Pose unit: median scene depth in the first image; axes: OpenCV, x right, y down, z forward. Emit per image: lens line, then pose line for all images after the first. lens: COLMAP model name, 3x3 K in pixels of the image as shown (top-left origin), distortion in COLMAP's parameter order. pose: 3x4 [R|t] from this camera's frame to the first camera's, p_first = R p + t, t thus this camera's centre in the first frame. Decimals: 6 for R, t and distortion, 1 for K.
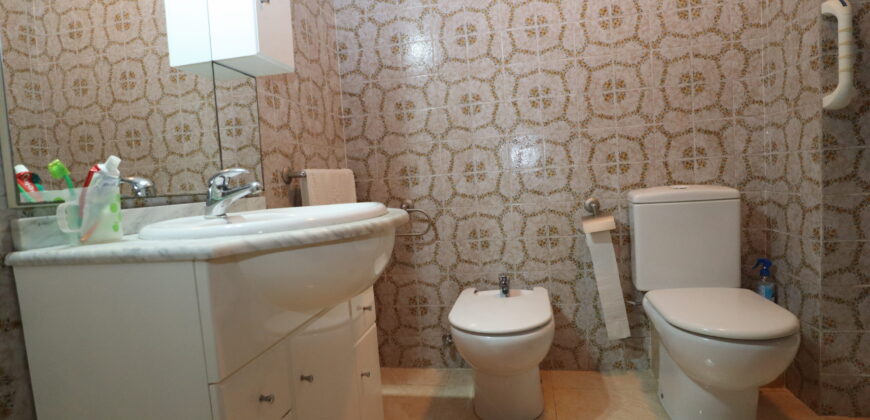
lens RADIAL K [[437.6, 0, 434.2], [0, 437.6, 212.4], [0, 0, 1]] dist [-0.034148, 0.009589]
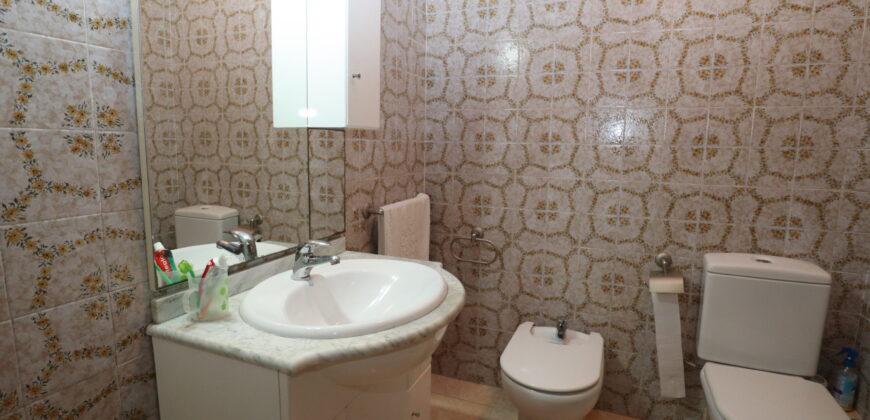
lens RADIAL K [[437.6, 0, 435.2], [0, 437.6, 209.9], [0, 0, 1]] dist [-0.034148, 0.009589]
pose [[0.977570, 0.109791, -0.179728, 0.023685], [-0.095105, 0.991534, 0.088409, -0.163434], [0.187913, -0.069333, 0.979736, -0.040174]]
